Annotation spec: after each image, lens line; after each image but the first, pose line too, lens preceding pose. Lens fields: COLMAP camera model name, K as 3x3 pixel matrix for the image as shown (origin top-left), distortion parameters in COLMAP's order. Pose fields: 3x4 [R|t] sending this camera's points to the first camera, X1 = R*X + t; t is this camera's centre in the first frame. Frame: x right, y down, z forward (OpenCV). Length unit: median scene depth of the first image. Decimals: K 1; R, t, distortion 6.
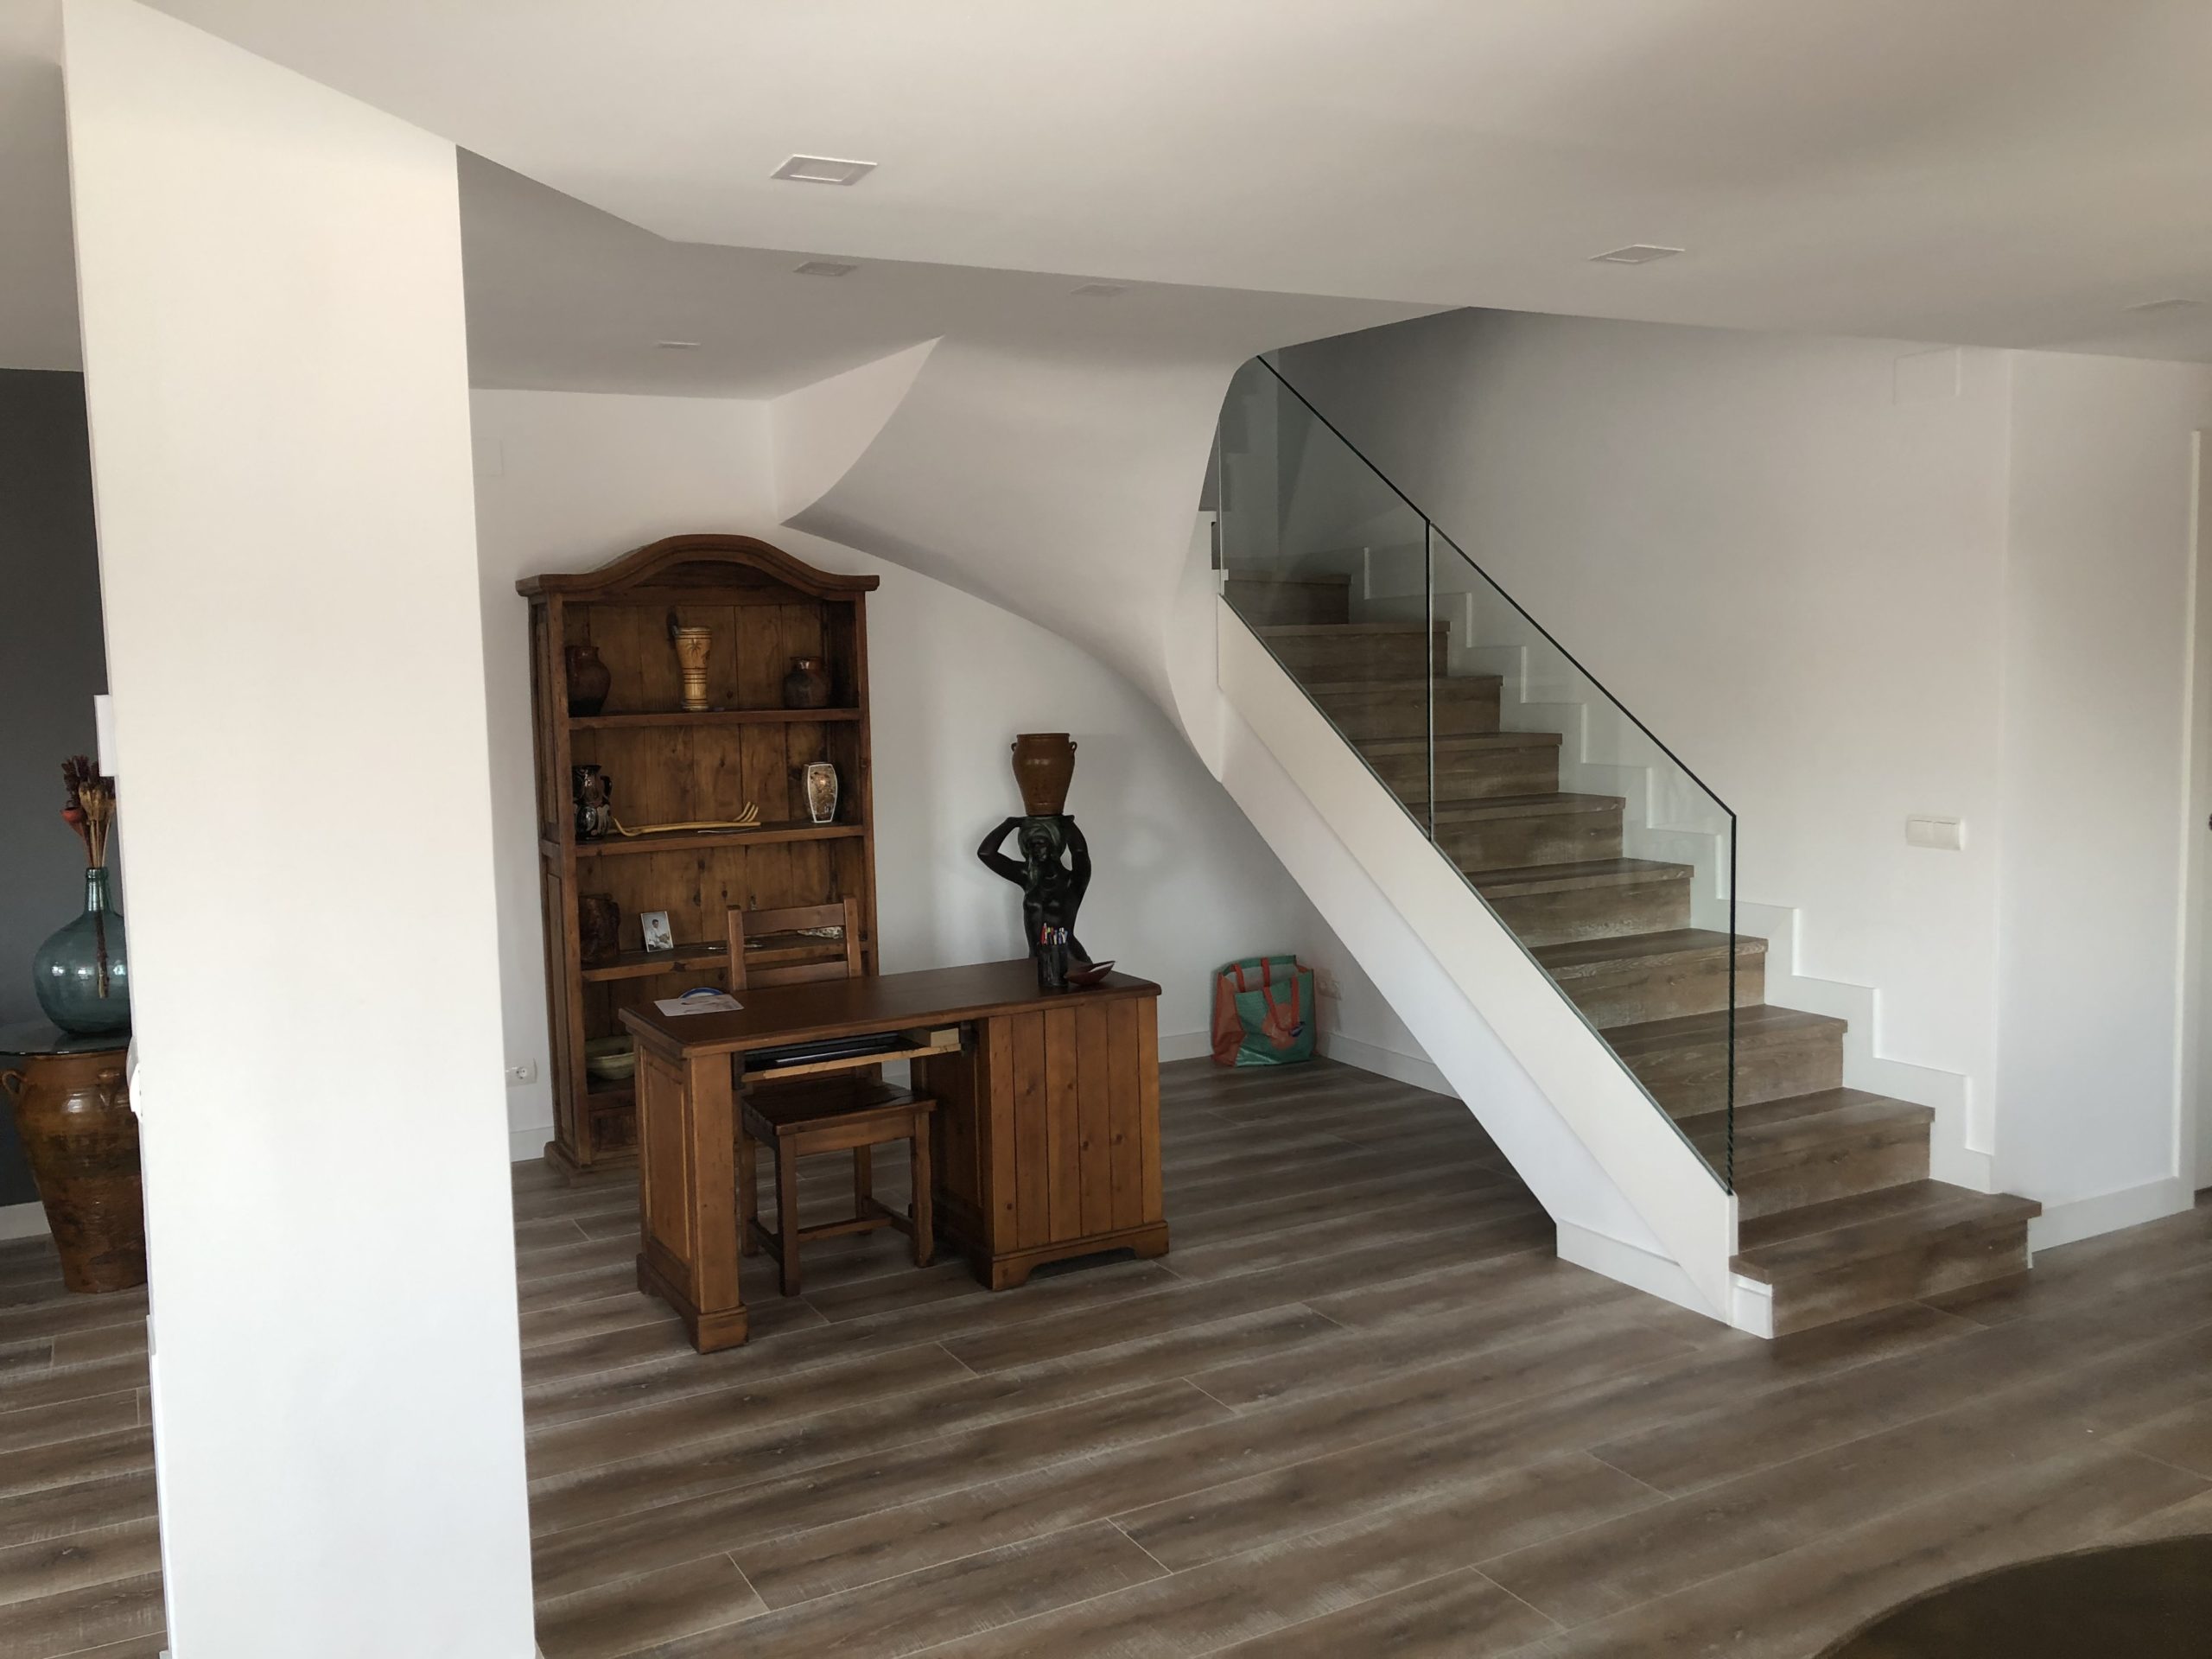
lens RADIAL K [[1810.0, 0, 1070.7], [0, 1810.0, 810.0], [0, 0, 1]] dist [0.032144, -0.025267]
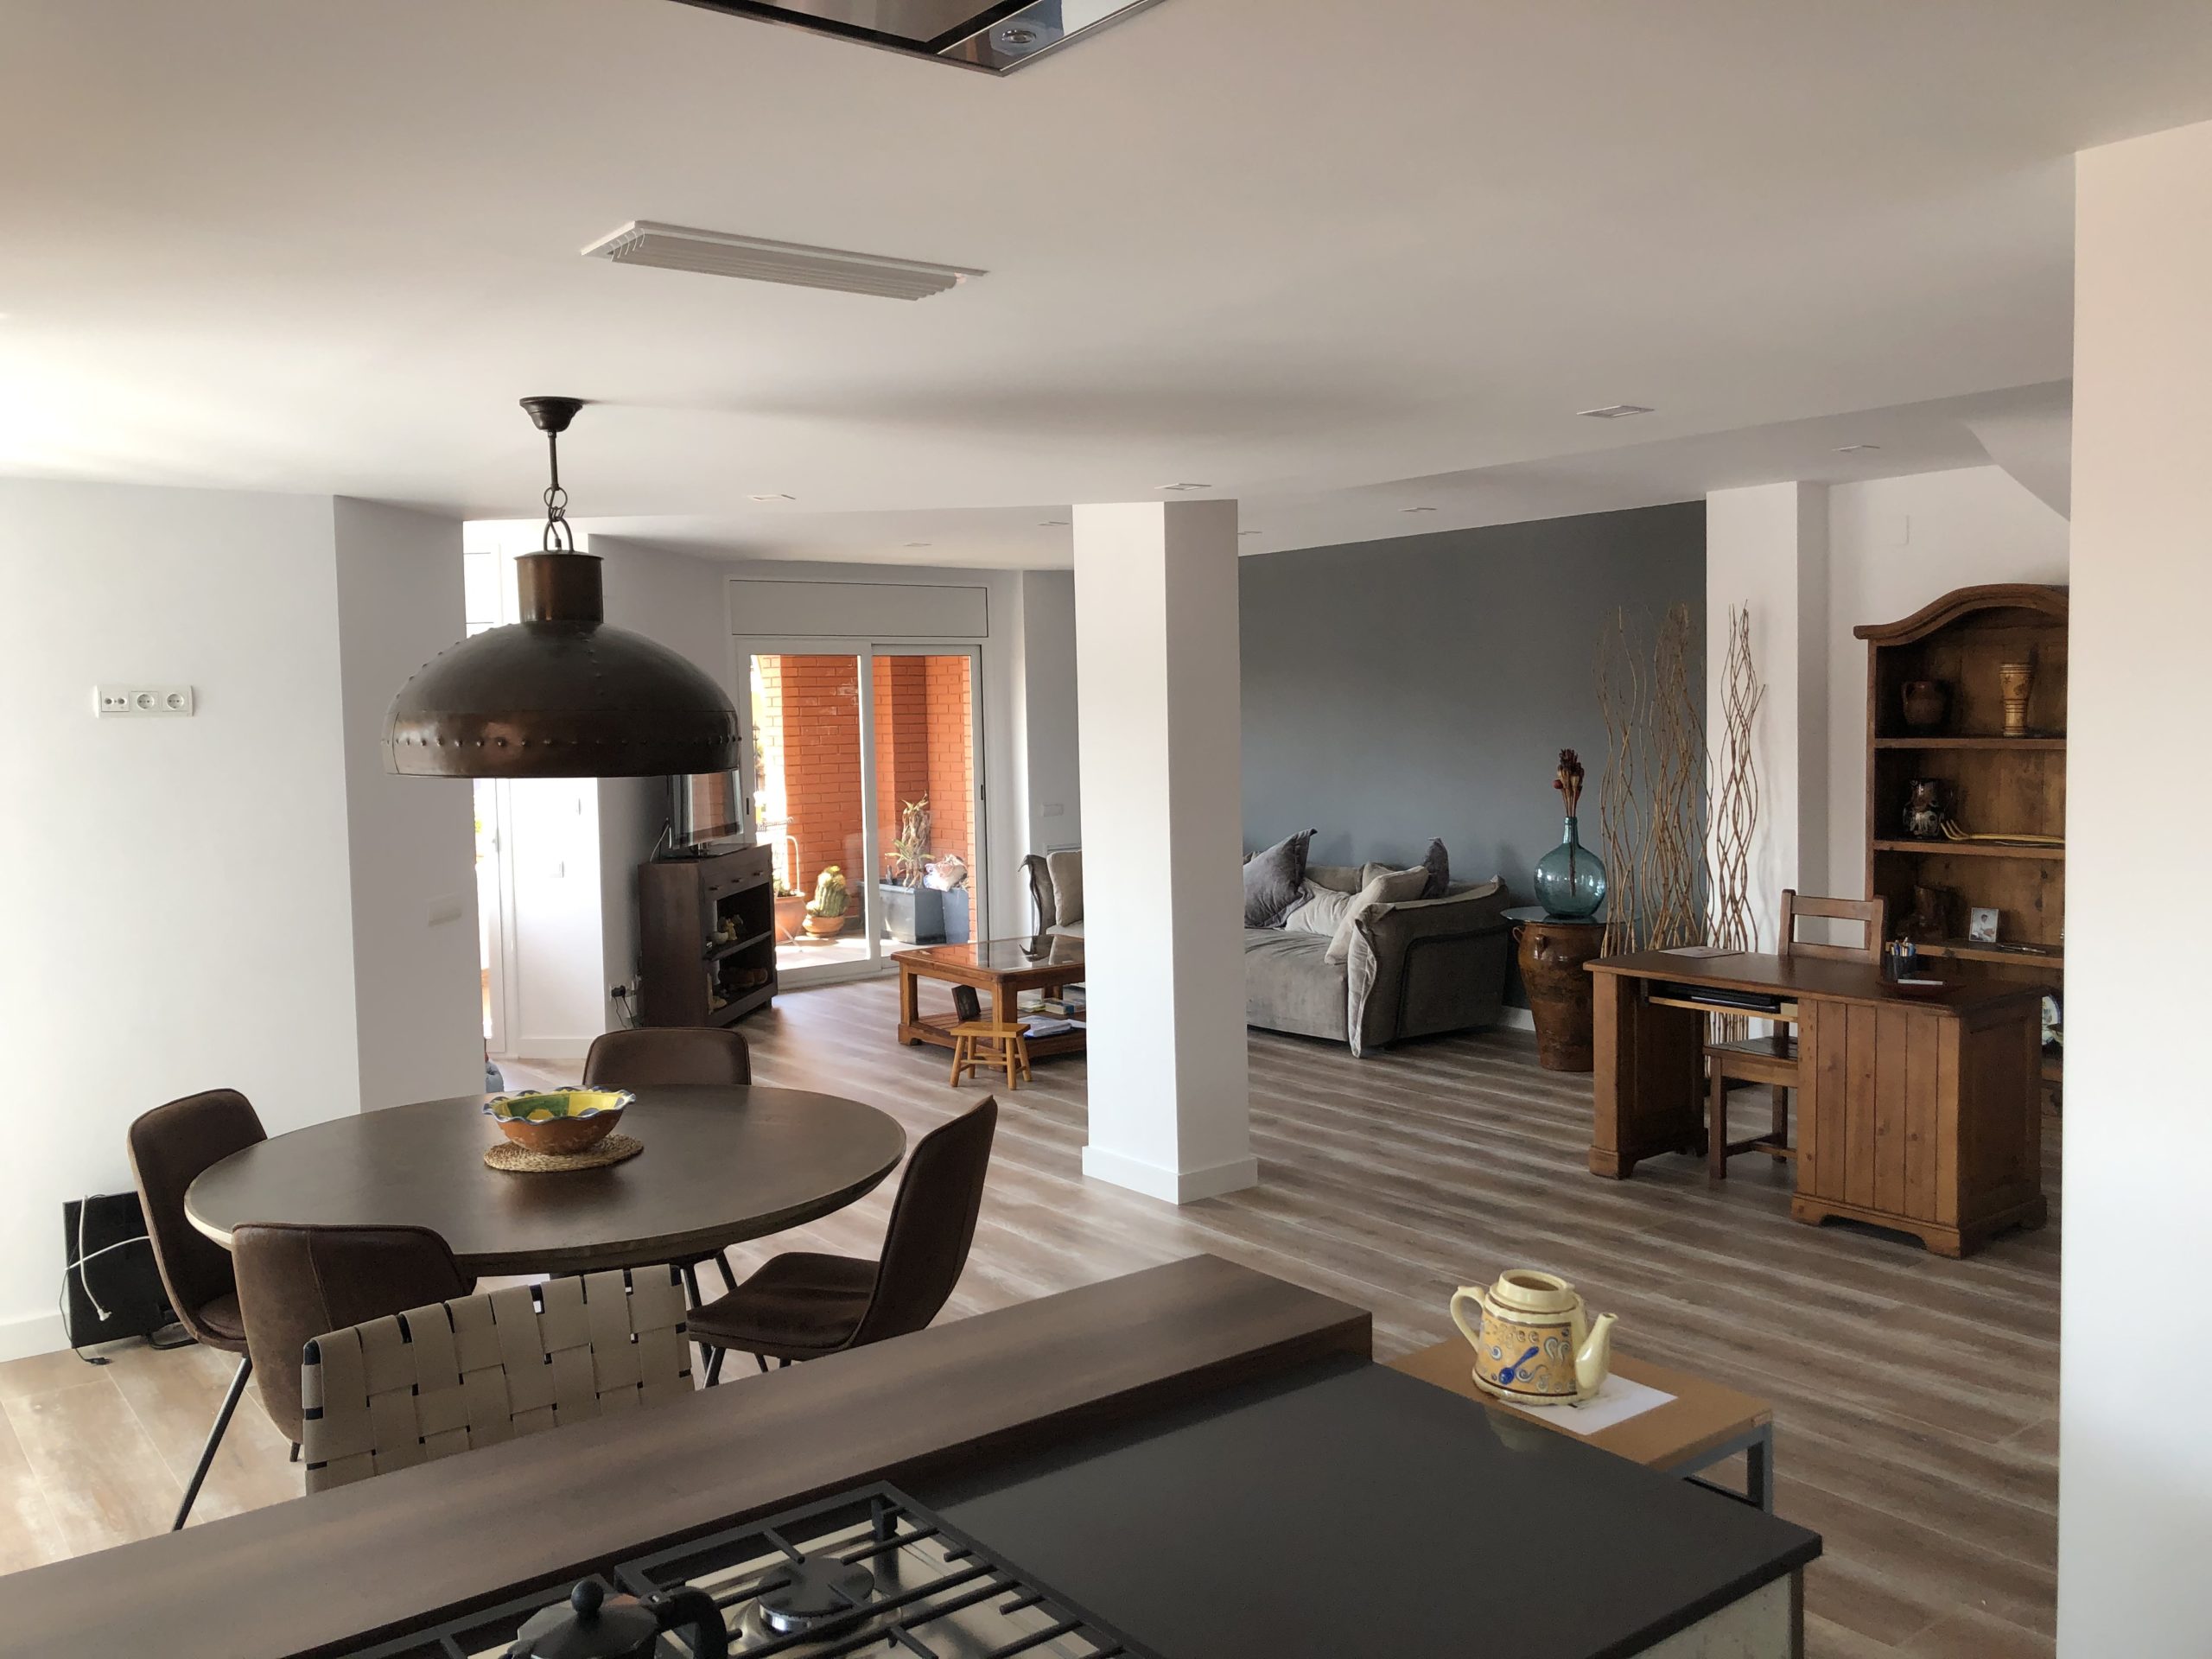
lens RADIAL K [[1810.0, 0, 1100.5], [0, 1810.0, 846.3], [0, 0, 1]] dist [0.032144, -0.025267]
pose [[0.166351, 0.103566, -0.980613, 1.069440], [-0.067784, 0.993318, 0.093409, -0.070313], [0.983734, 0.050931, 0.172259, 0.313524]]
